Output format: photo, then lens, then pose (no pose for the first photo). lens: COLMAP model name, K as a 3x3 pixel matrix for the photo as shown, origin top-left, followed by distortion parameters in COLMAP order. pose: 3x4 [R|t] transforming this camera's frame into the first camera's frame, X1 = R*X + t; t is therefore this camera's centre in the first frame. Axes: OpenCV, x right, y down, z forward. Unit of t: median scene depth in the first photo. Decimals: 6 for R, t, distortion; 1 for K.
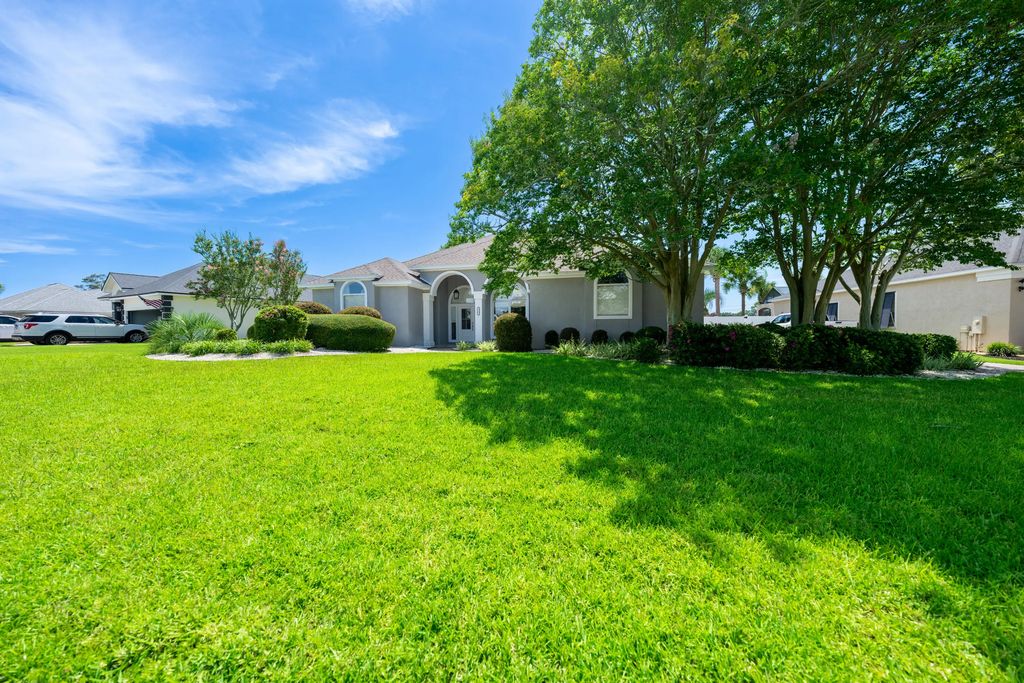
lens RADIAL K [[355.9, 0, 508.6], [0, 355.9, 338.1], [0, 0, 1]] dist [0.000630, 0.000518]
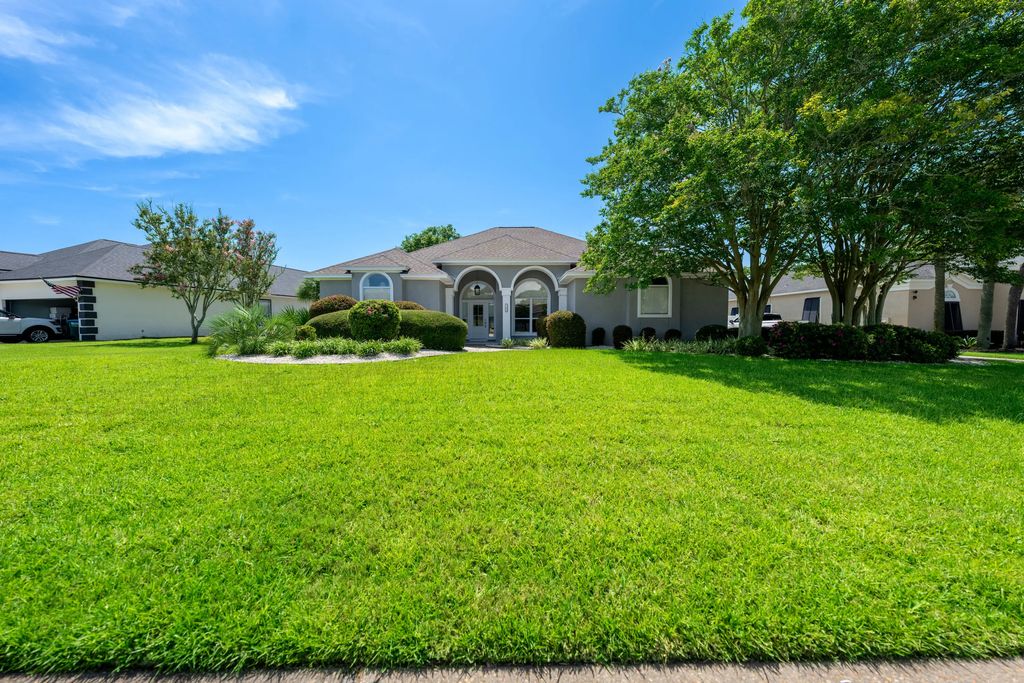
lens RADIAL K [[355.9, 0, 508.6], [0, 355.9, 338.1], [0, 0, 1]] dist [0.000630, 0.000518]
pose [[0.972290, -0.004753, 0.233731, -0.264354], [0.002211, 0.999936, 0.011139, -0.002503], [-0.233769, -0.010314, 0.972237, 0.032304]]
